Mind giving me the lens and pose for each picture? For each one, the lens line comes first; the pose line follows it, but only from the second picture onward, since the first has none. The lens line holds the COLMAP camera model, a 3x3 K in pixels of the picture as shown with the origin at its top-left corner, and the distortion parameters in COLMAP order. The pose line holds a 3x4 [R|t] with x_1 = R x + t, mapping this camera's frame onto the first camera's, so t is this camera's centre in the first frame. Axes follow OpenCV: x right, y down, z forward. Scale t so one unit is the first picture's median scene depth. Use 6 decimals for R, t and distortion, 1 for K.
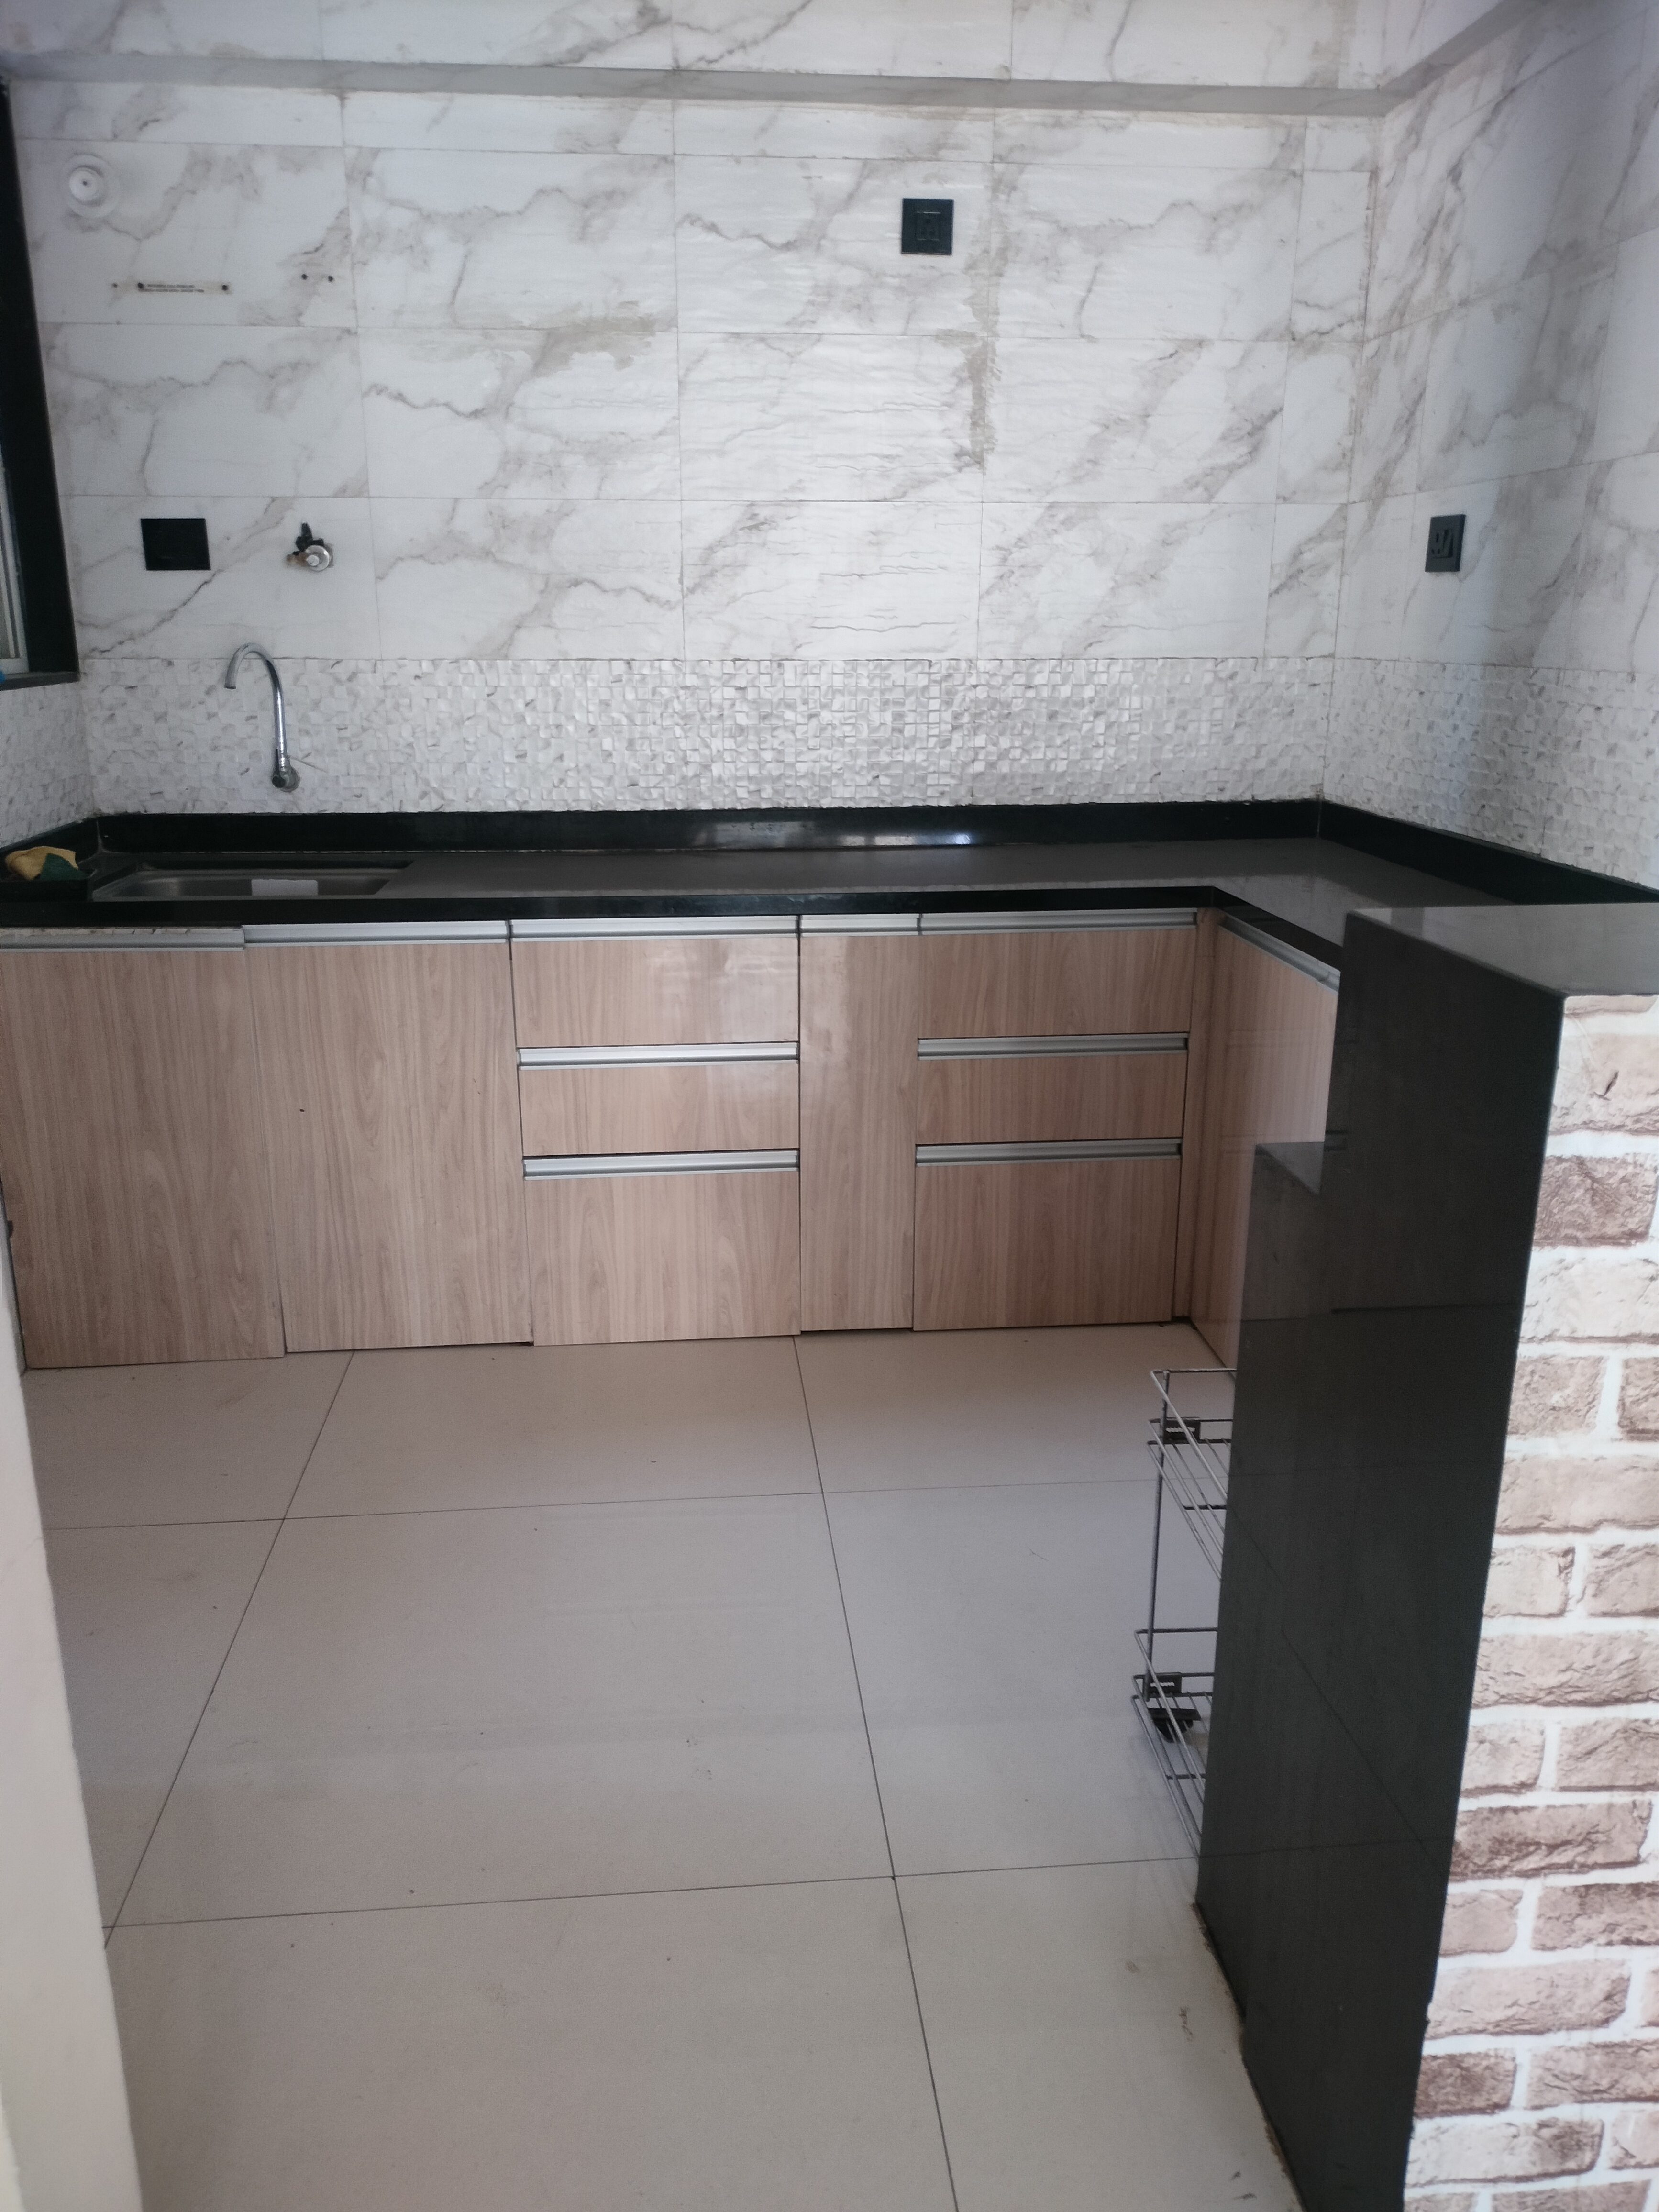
lens RADIAL K [[1716.0, 0, 822.8], [0, 1716.0, 1108.2], [0, 0, 1]] dist [0.038093, -0.023446]
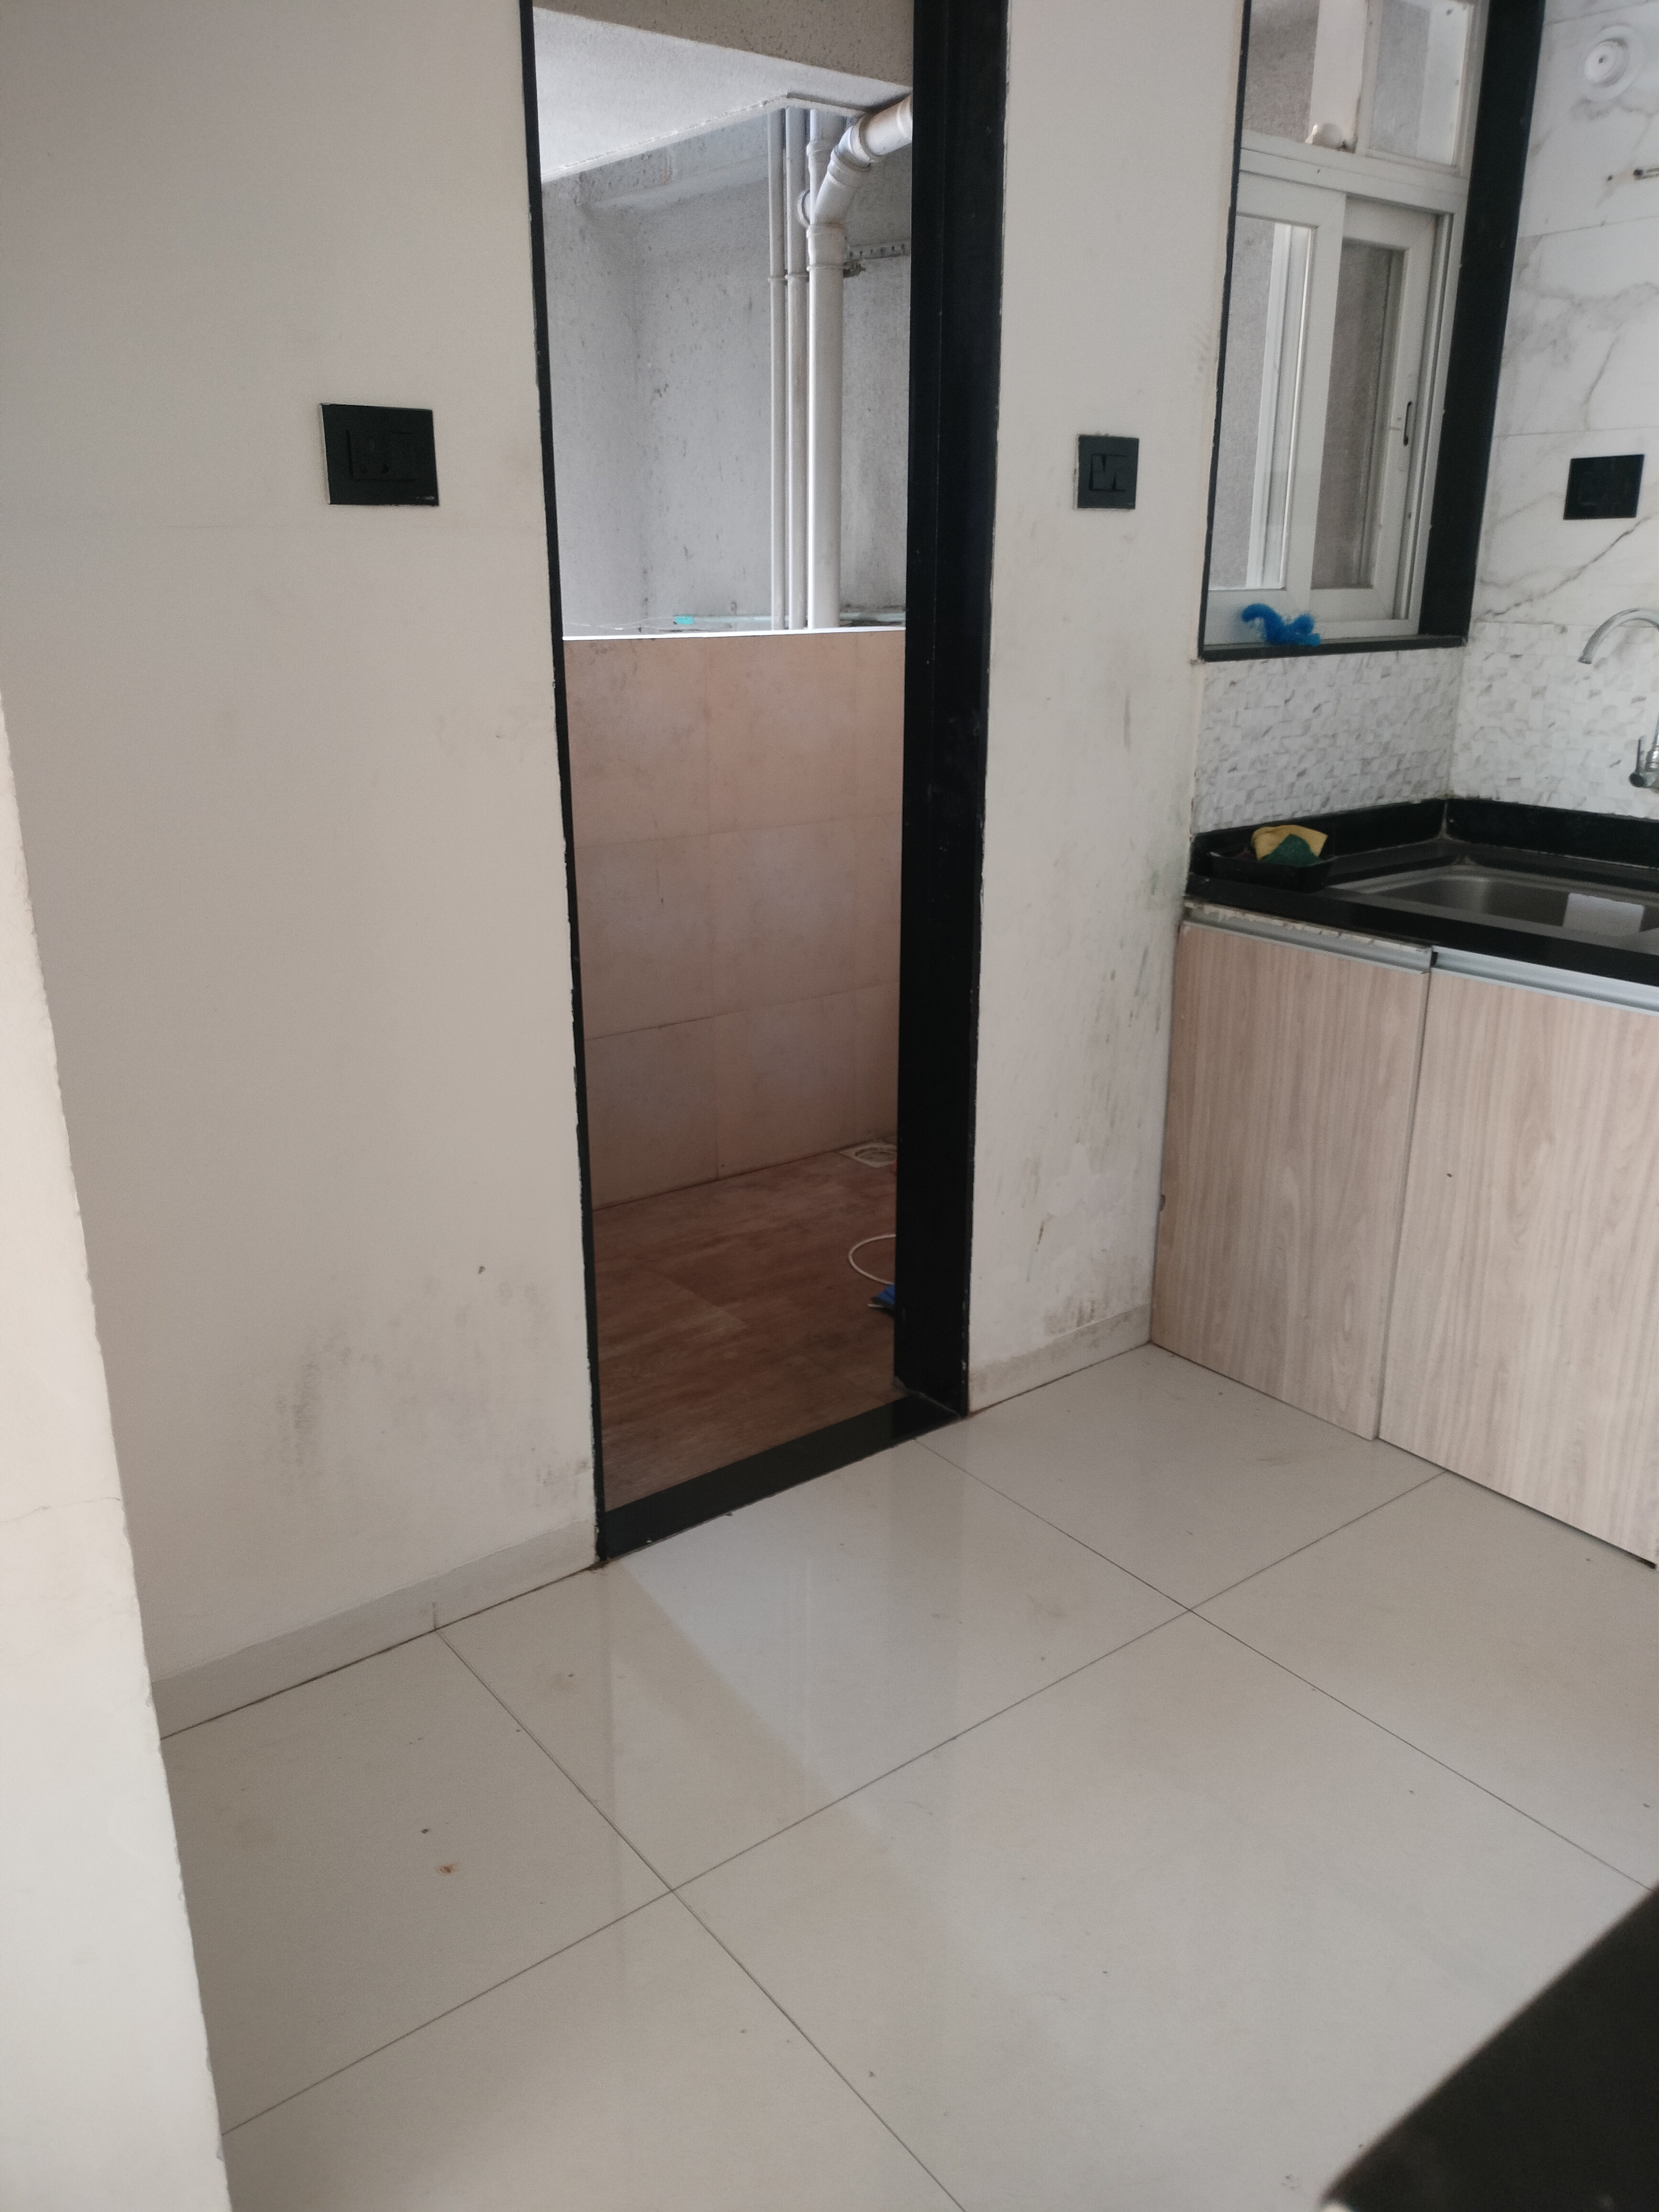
lens RADIAL K [[1716.0, 0, 825.0], [0, 1716.0, 1108.6], [0, 0, 1]] dist [0.038093, -0.023446]
pose [[0.525311, 0.261514, -0.809728, 0.193176], [-0.236702, 0.958953, 0.156148, -0.082865], [0.817325, 0.109638, 0.565649, 0.261199]]
